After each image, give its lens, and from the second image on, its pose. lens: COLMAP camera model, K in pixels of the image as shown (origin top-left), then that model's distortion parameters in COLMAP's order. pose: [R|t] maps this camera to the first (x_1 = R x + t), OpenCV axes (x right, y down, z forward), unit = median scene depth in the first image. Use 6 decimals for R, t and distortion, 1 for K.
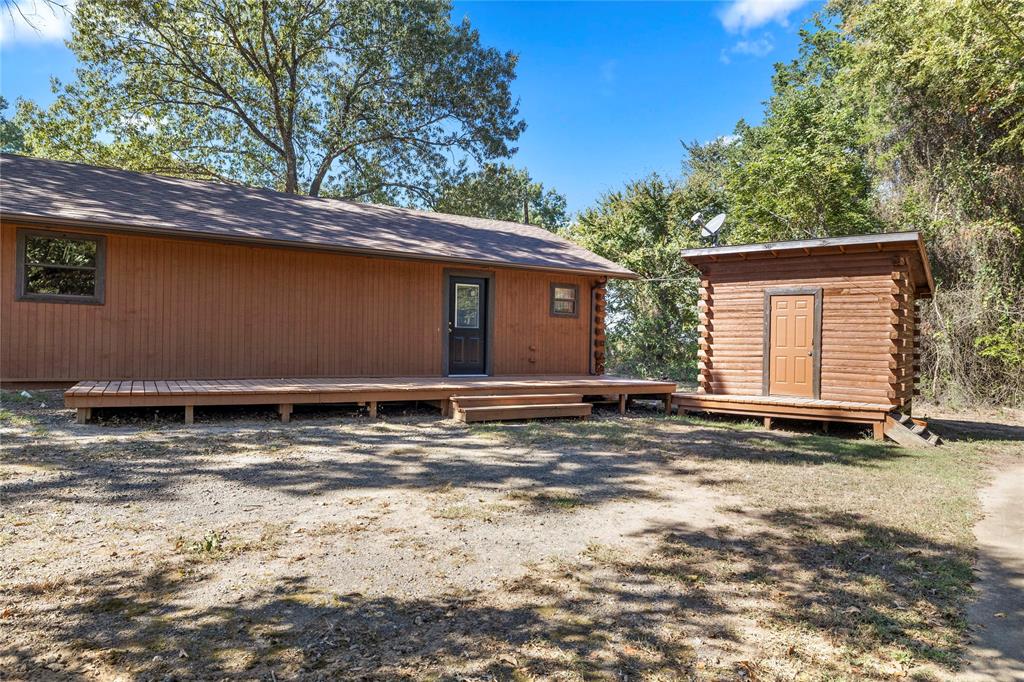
lens RADIAL K [[617.9, 0, 511.9], [0, 617.9, 341.7], [0, 0, 1]] dist [-0.001829, -0.000351]
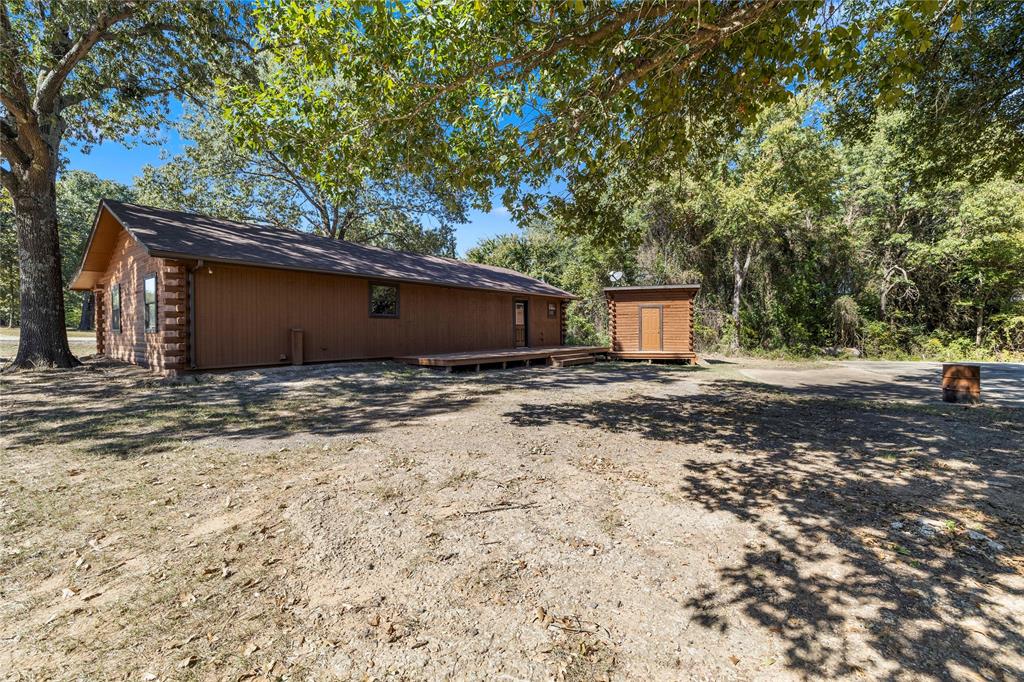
lens RADIAL K [[434.9, 0, 514.4], [0, 434.9, 331.9], [0, 0, 1]] dist [0.001697, 0.000385]
pose [[0.922891, -0.029607, 0.383922, -0.667890], [0.025075, 0.999544, 0.016805, -0.024455], [-0.384245, -0.005882, 0.923213, -0.339320]]
